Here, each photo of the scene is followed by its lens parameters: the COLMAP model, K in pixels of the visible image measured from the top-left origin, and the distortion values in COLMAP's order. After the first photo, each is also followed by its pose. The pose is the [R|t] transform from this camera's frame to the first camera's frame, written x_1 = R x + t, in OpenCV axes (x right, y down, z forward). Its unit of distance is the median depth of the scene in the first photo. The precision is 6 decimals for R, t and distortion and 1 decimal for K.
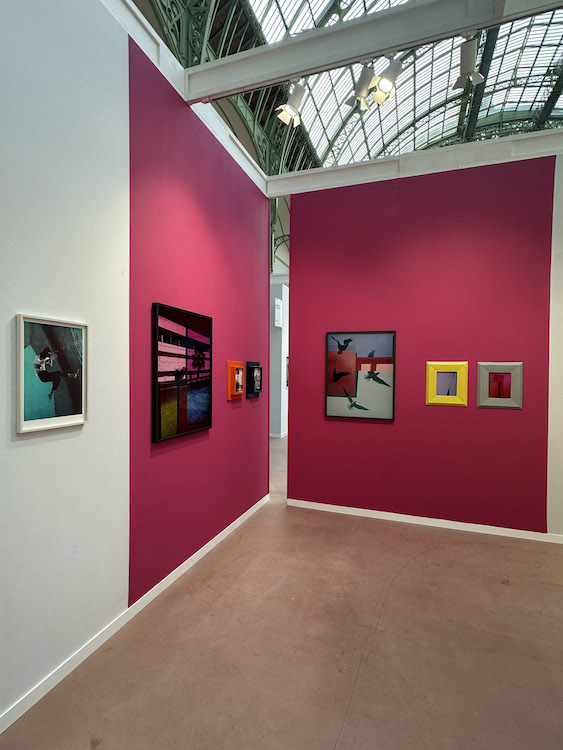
lens RADIAL K [[373.0, 0, 280.1], [0, 373.0, 375.5], [0, 0, 1]] dist [-0.000730, -0.002499]
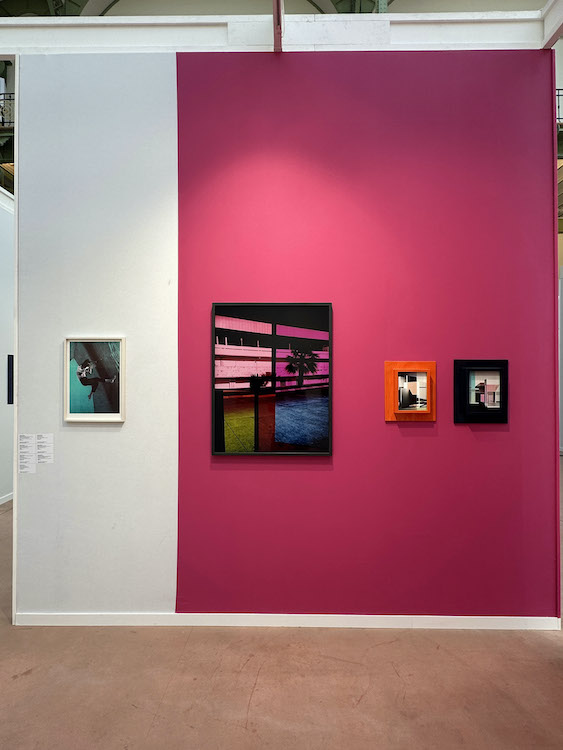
lens RADIAL K [[412.5, 0, 280.4], [0, 412.5, 375.3], [0, 0, 1]] dist [-0.002413, 0.000271]
pose [[0.330766, -0.016582, -0.943567, 0.543273], [-0.008286, 0.999756, -0.020474, 0.002873], [0.943676, 0.014591, 0.330548, 0.649456]]
